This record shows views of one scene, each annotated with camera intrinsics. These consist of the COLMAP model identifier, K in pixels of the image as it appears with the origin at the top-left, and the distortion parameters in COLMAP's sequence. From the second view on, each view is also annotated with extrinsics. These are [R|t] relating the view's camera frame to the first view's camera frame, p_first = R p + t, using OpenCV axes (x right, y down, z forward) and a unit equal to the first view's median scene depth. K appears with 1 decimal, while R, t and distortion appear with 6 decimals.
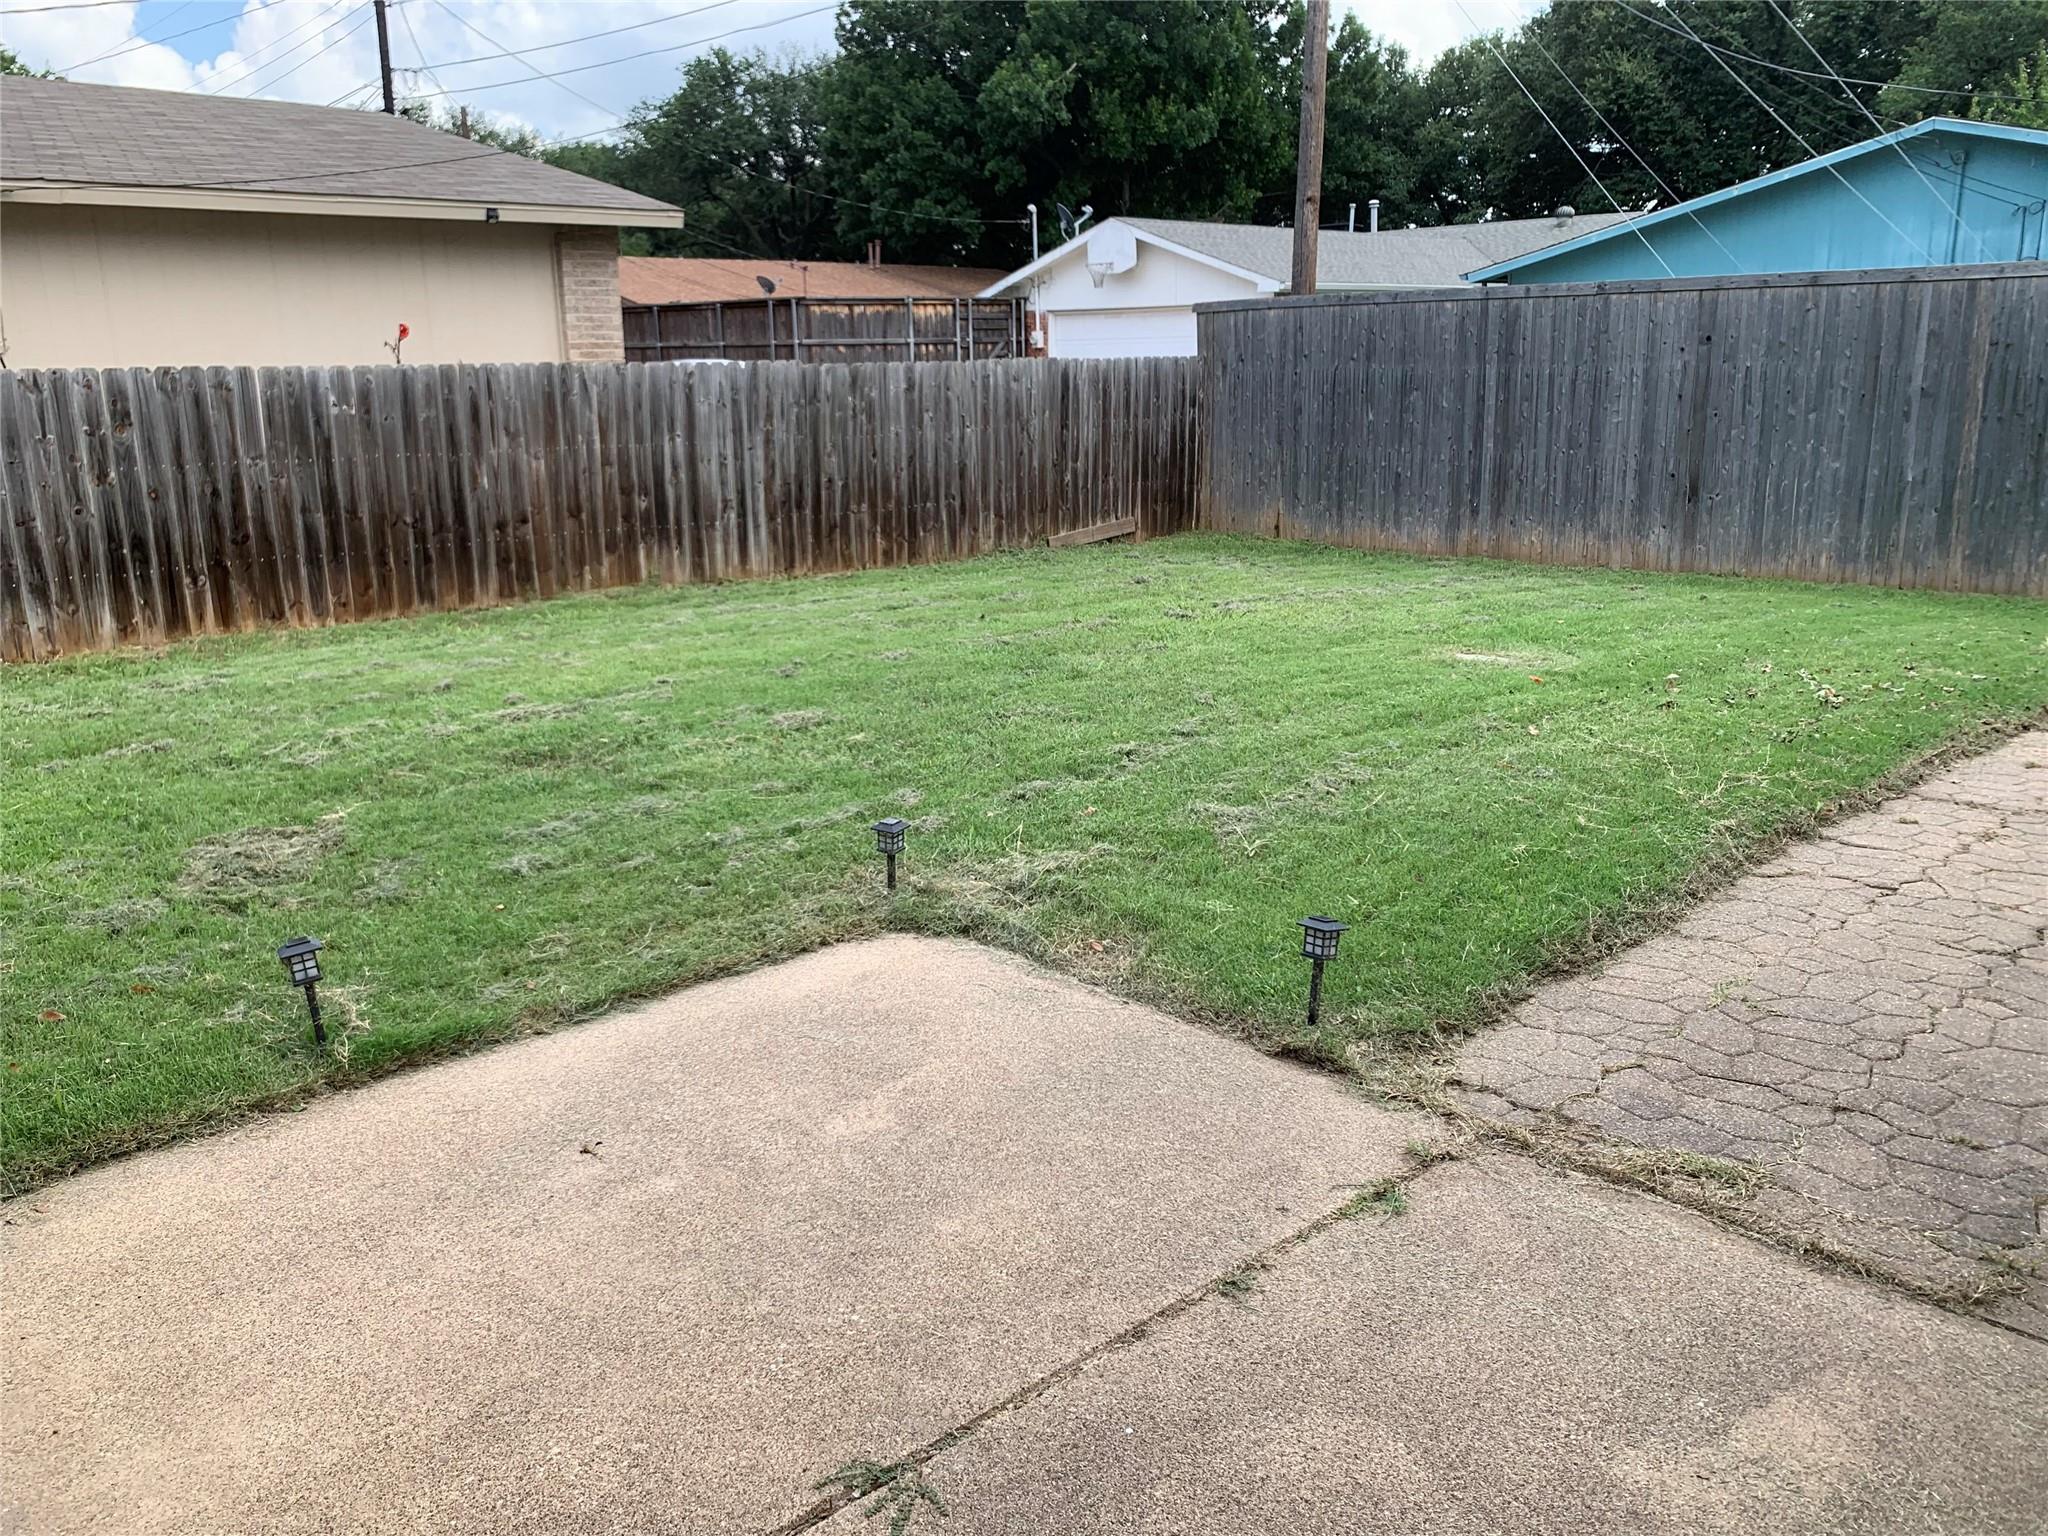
lens RADIAL K [[1552.8, 0, 1025.5], [0, 1552.8, 763.2], [0, 0, 1]] dist [0.002867, 0.003414]
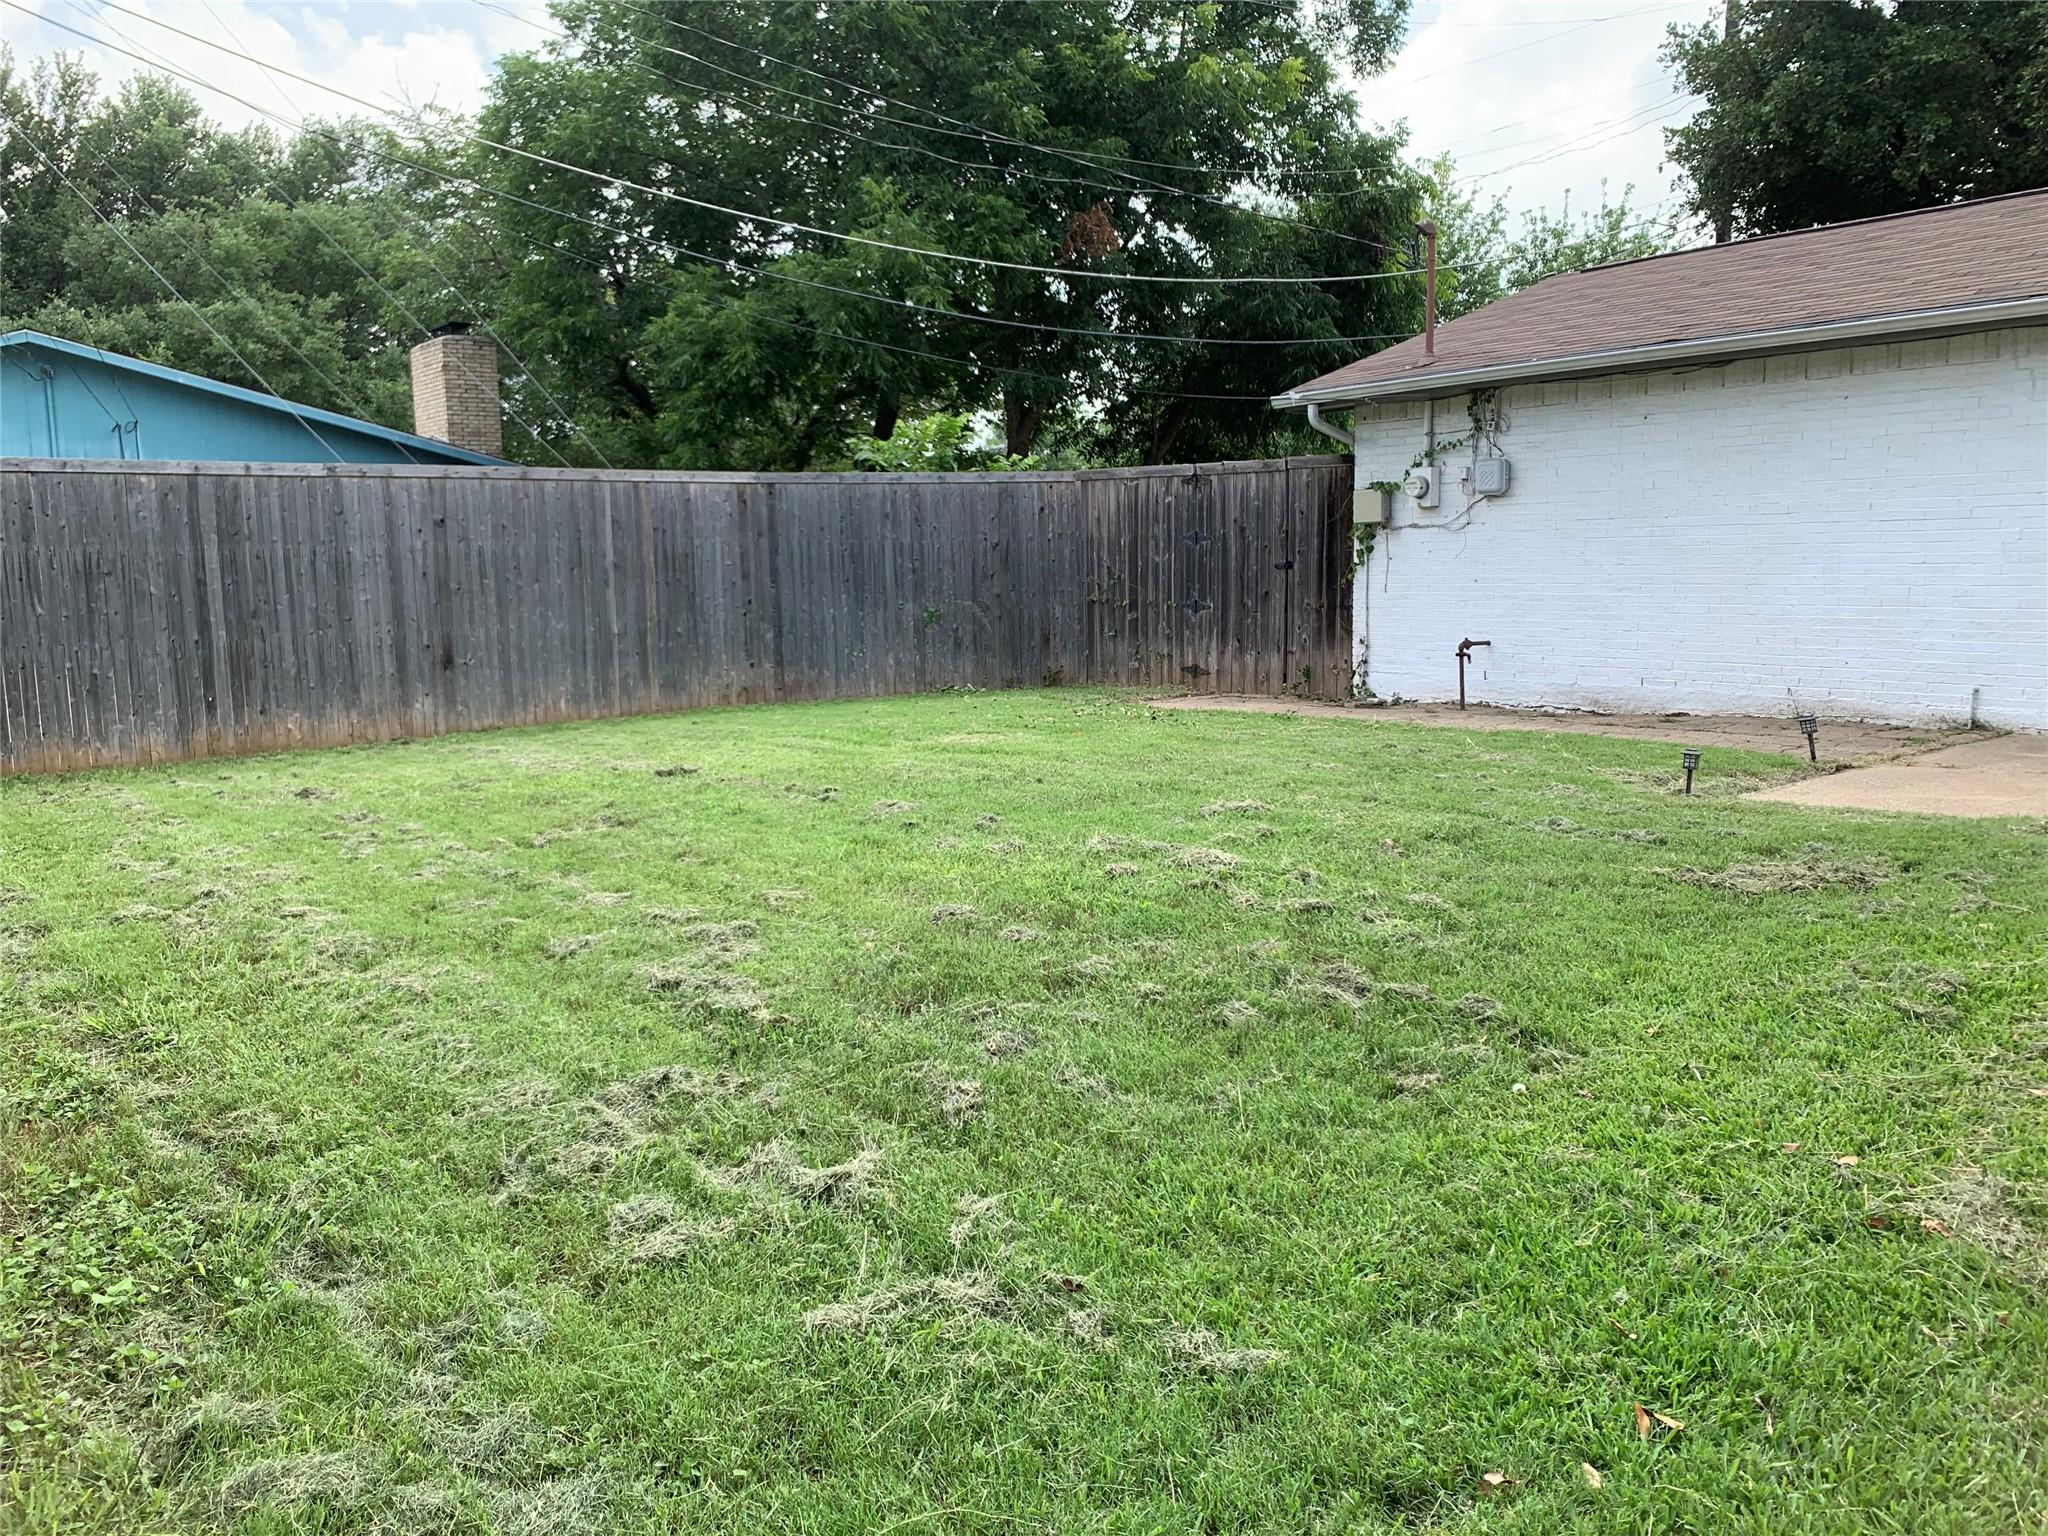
lens RADIAL K [[1552.8, 0, 1023.1], [0, 1552.8, 767.0], [0, 0, 1]] dist [0.002867, 0.003414]
pose [[0.090335, -0.141883, 0.985753, -0.596897], [0.253741, 0.960414, 0.114983, -0.122140], [-0.963045, 0.239739, 0.122761, 0.484948]]
